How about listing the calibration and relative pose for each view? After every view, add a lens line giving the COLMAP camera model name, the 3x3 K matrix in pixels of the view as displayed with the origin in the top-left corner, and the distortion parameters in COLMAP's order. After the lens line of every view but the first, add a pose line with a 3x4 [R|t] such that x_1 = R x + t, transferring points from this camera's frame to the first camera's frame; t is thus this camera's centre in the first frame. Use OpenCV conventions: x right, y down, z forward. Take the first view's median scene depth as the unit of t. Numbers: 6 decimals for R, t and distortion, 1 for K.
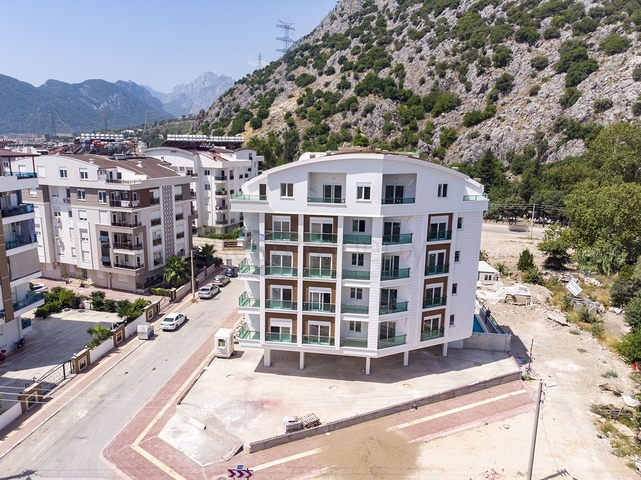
lens RADIAL K [[472.2, 0, 318.7], [0, 472.2, 241.3], [0, 0, 1]] dist [-0.001439, 0.015386]
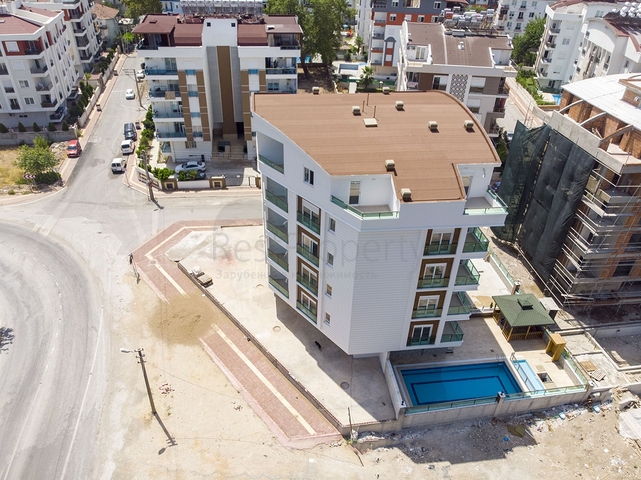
lens RADIAL K [[472.2, 0, 320.4], [0, 472.2, 237.7], [0, 0, 1]] dist [-0.001439, 0.015386]
pose [[0.256168, 0.530301, -0.808182, 0.941047], [-0.221372, 0.846045, 0.484977, -0.400340], [0.940942, 0.054673, 0.334124, 0.703592]]
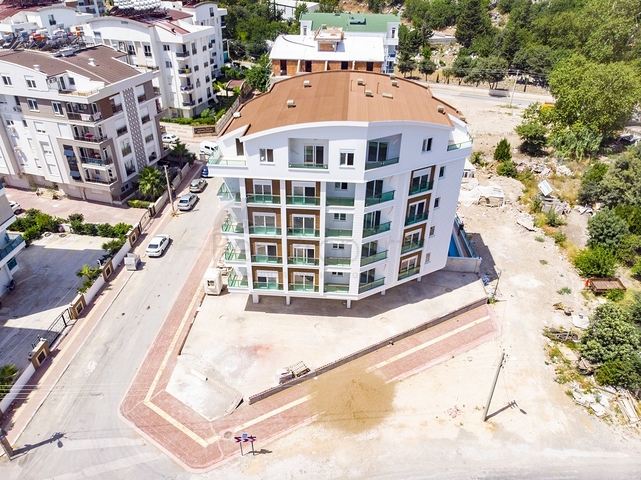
lens RADIAL K [[472.2, 0, 319.1], [0, 472.2, 240.6], [0, 0, 1]] dist [-0.001439, 0.015386]
pose [[0.997975, -0.039432, 0.049909, -0.014176], [0.019868, 0.938641, 0.344323, -0.246827], [-0.060424, -0.342634, 0.937524, 0.035092]]
